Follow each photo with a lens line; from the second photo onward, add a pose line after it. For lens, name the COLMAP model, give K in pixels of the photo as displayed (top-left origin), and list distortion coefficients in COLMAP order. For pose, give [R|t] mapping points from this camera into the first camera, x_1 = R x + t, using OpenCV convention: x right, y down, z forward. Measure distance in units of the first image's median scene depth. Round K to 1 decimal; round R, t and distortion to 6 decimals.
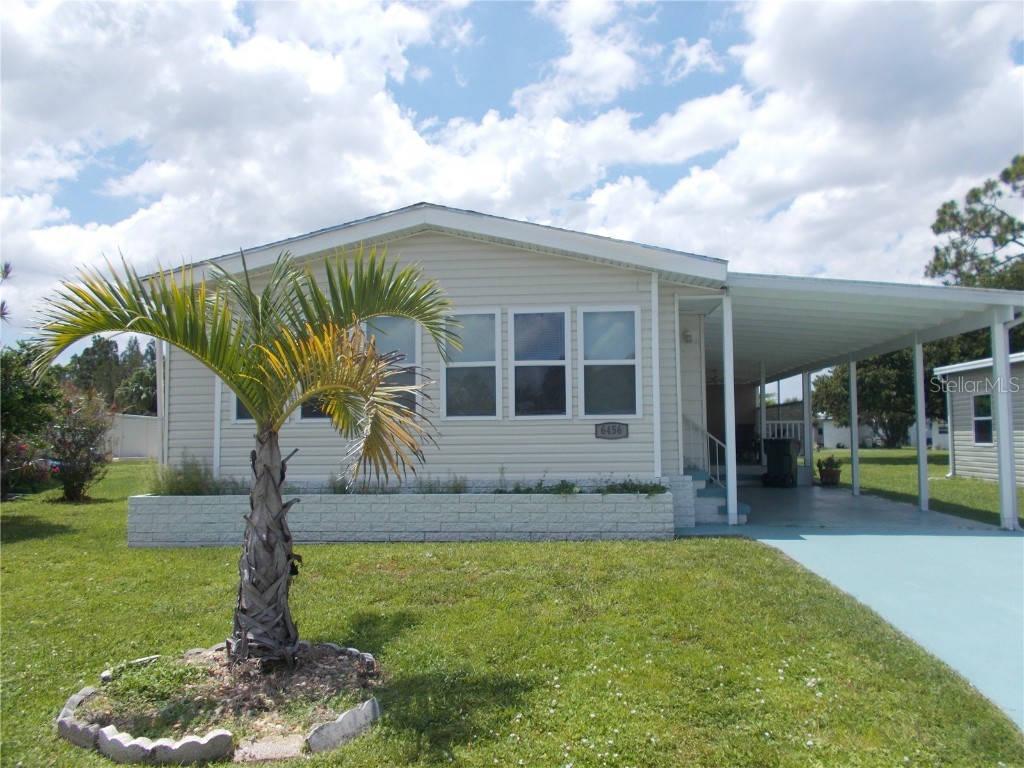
lens RADIAL K [[784.3, 0, 510.4], [0, 784.3, 389.3], [0, 0, 1]] dist [0.019262, -0.016907]
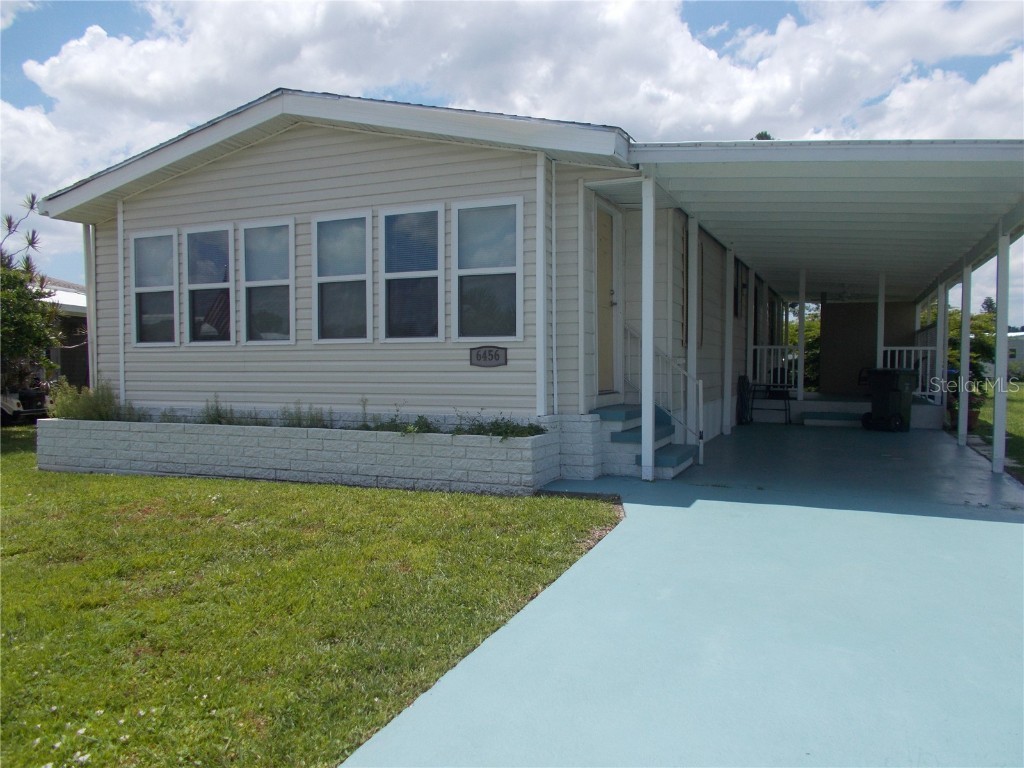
lens RADIAL K [[784.3, 0, 512.7], [0, 784.3, 379.6], [0, 0, 1]] dist [0.019262, -0.016907]
pose [[0.949188, 0.015119, -0.314346, 0.404817], [0.010296, 0.996819, 0.079034, 0.012819], [0.314541, -0.078255, 0.946013, 0.242942]]
